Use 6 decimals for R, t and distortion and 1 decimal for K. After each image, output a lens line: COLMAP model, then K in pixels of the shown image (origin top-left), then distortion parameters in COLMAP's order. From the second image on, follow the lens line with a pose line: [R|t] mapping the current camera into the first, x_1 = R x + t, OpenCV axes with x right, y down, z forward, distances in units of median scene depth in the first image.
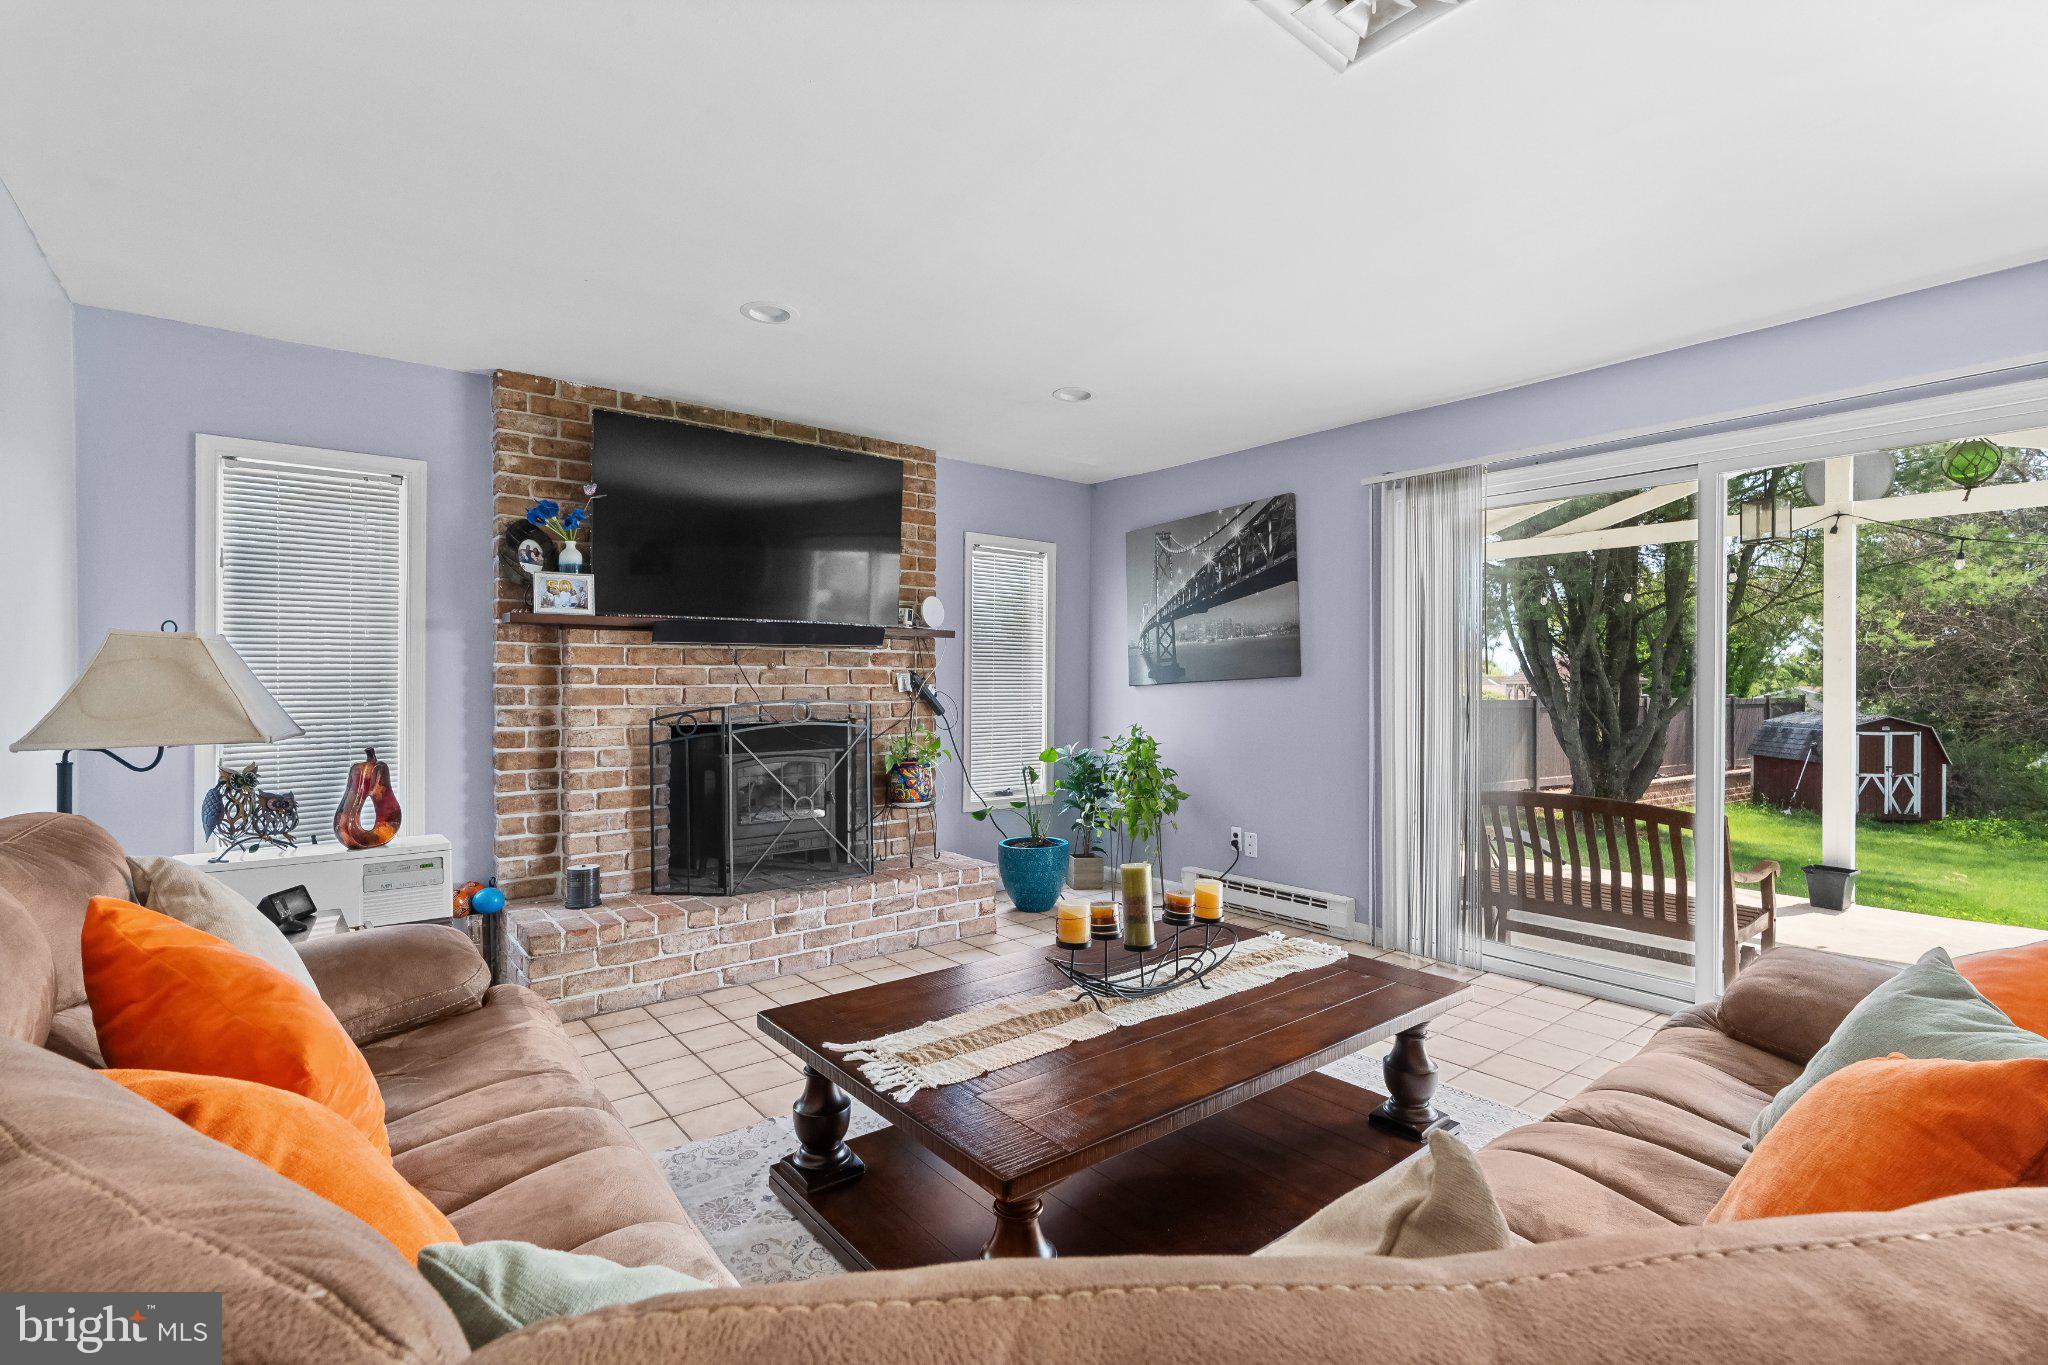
lens RADIAL K [[932.1, 0, 1035.1], [0, 932.1, 688.3], [0, 0, 1]] dist [-0.014528, 0.006127]
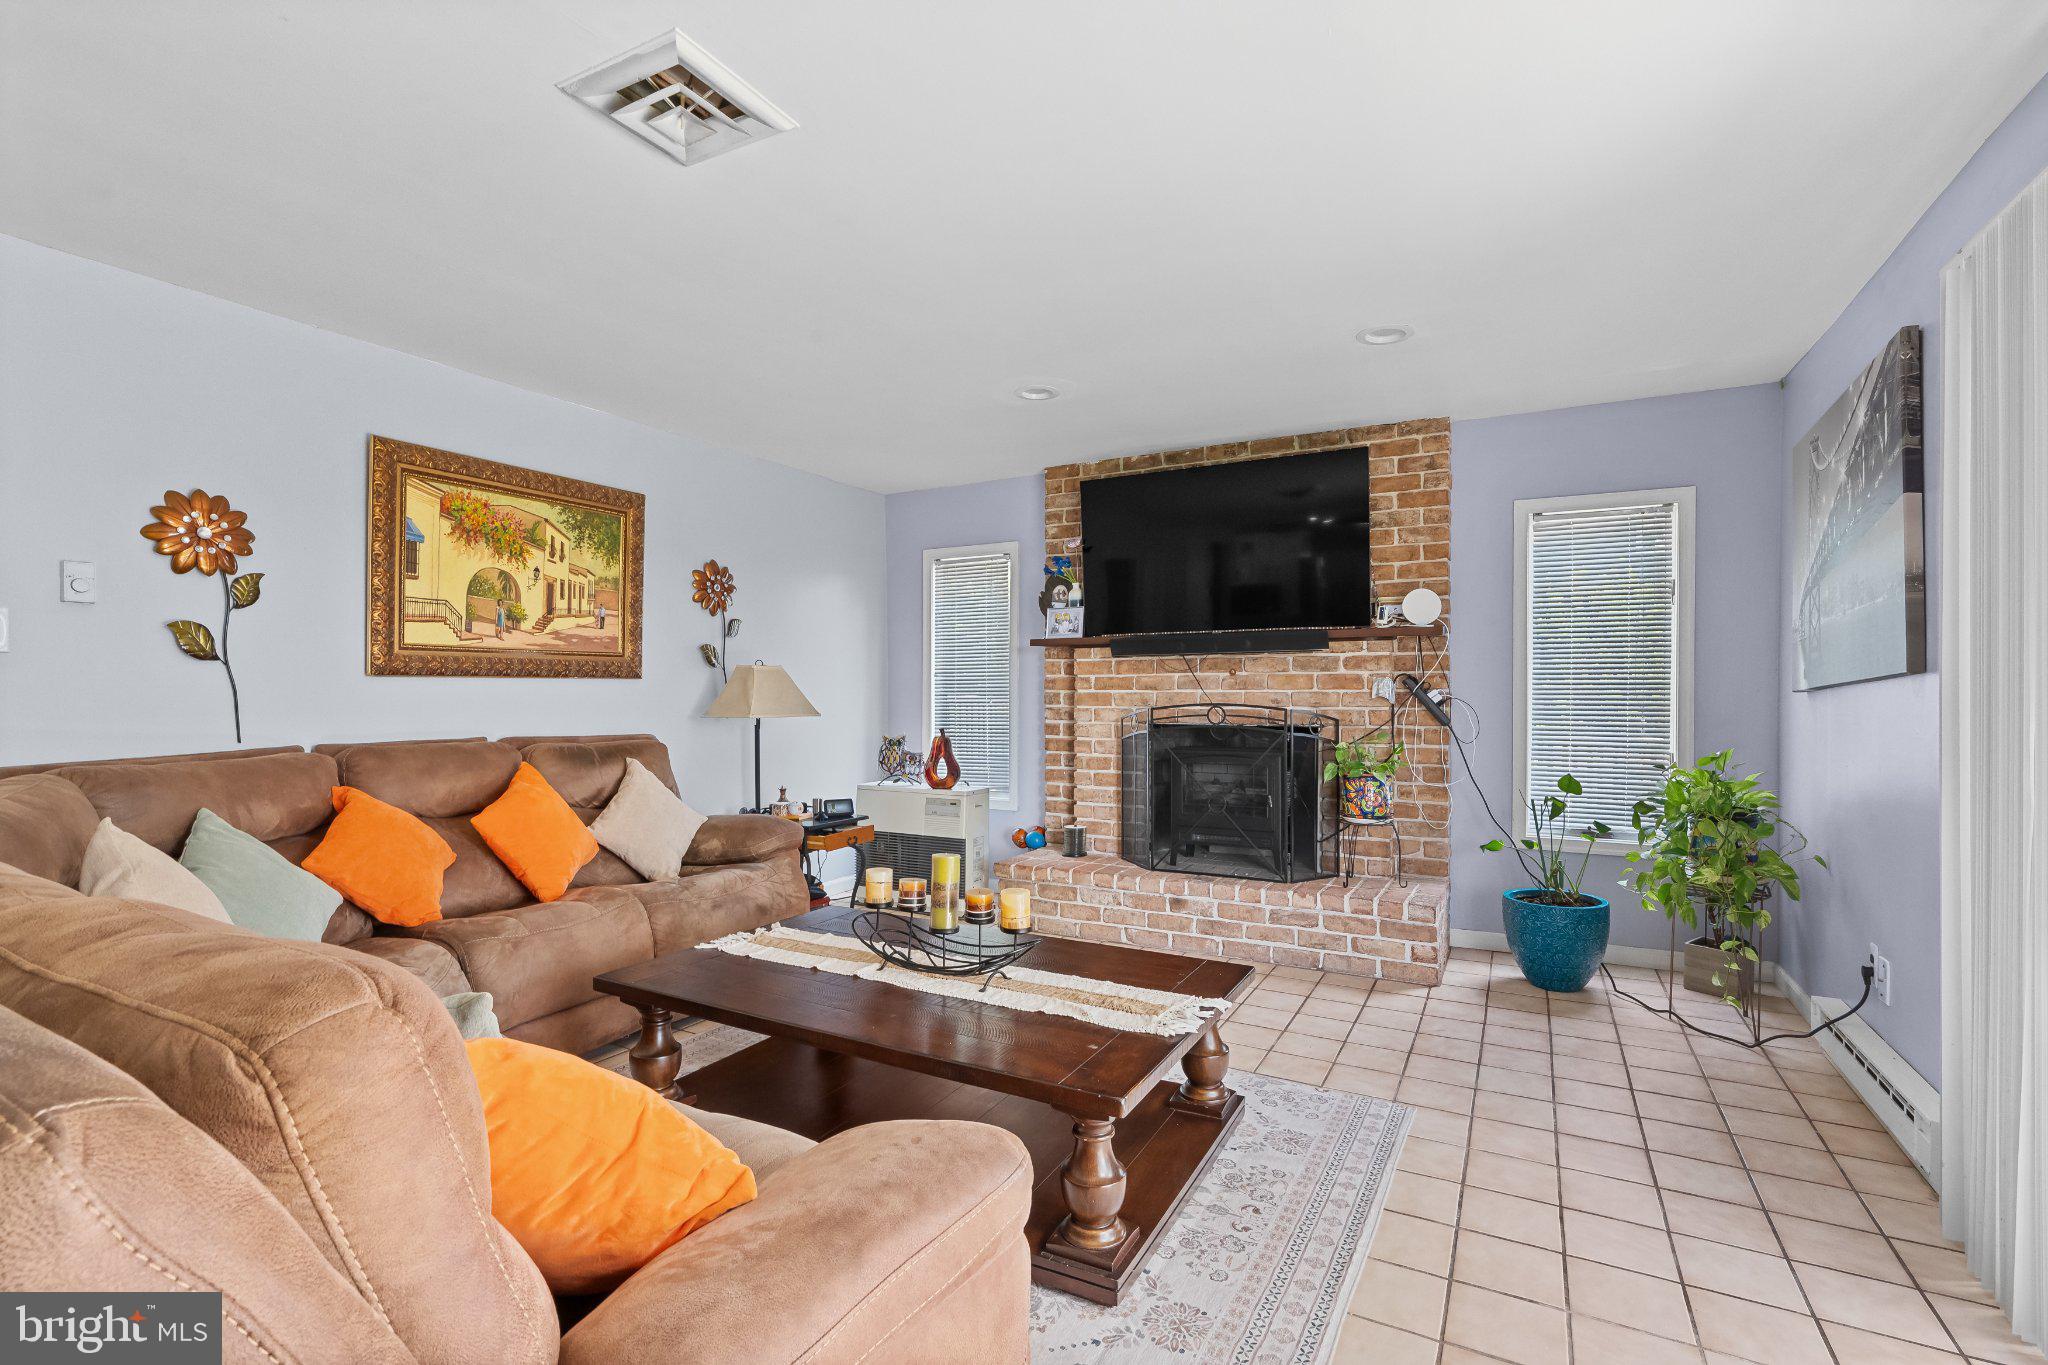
lens RADIAL K [[932.1, 0, 1010.8], [0, 932.1, 691.8], [0, 0, 1]] dist [-0.014528, 0.006127]
pose [[0.373509, 0.001453, -0.927626, 0.686320], [-0.003081, 0.999995, 0.000326, -0.001436], [0.927622, 0.002736, 0.373511, 0.396019]]
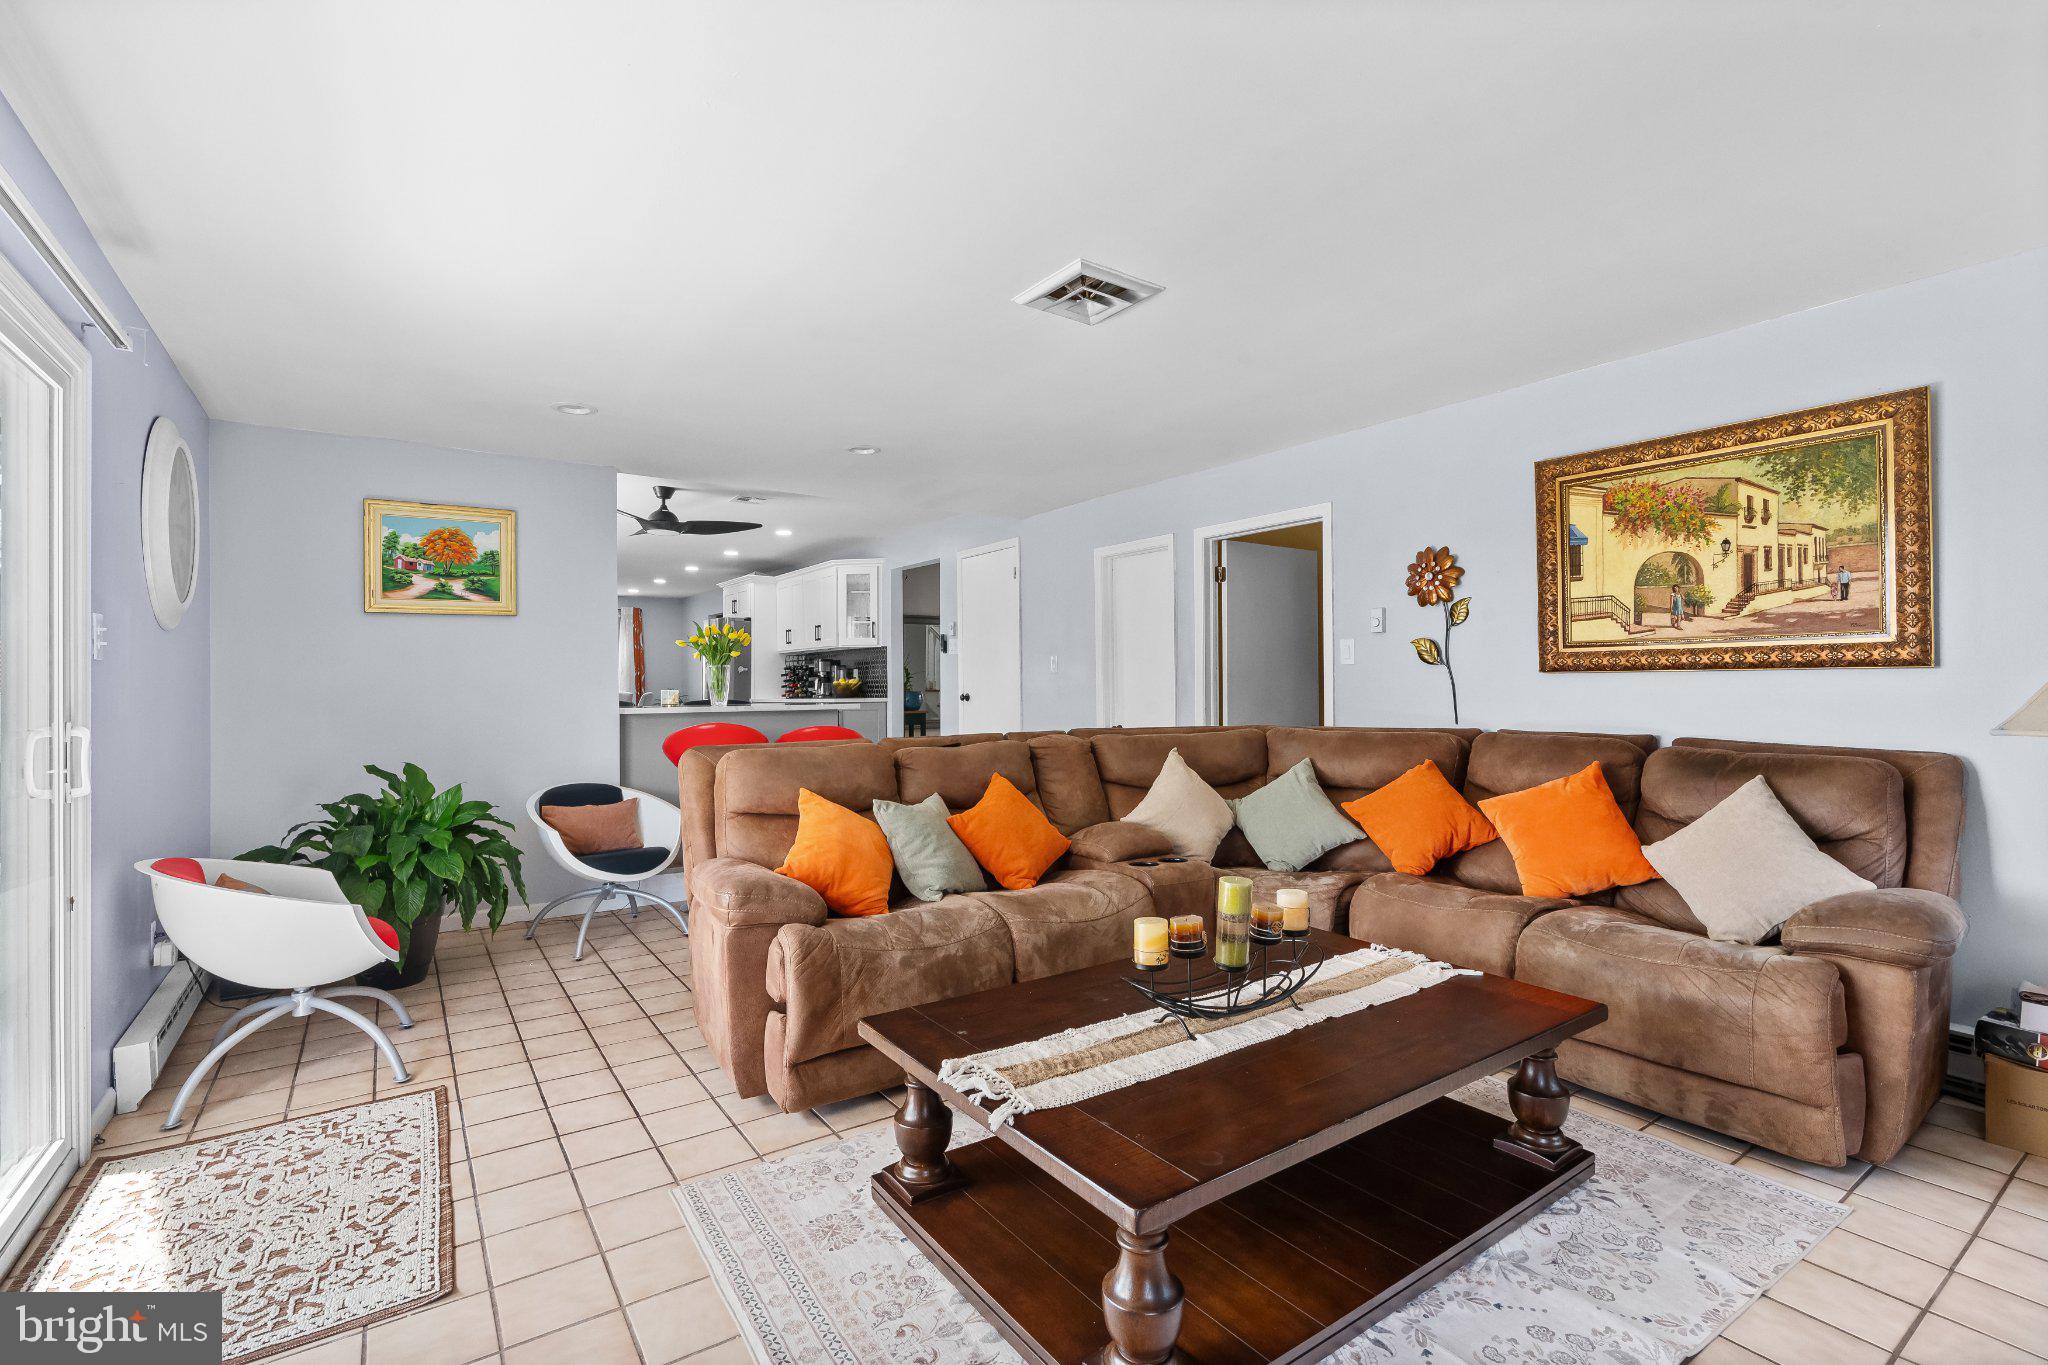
lens RADIAL K [[932.1, 0, 1033.5], [0, 932.1, 677.7], [0, 0, 1]] dist [-0.014528, 0.006127]
pose [[-0.997703, 0.003650, 0.067646, 0.139329], [0.003366, 0.999985, -0.004303, -0.006107], [-0.067660, -0.004066, -0.997700, 1.177208]]
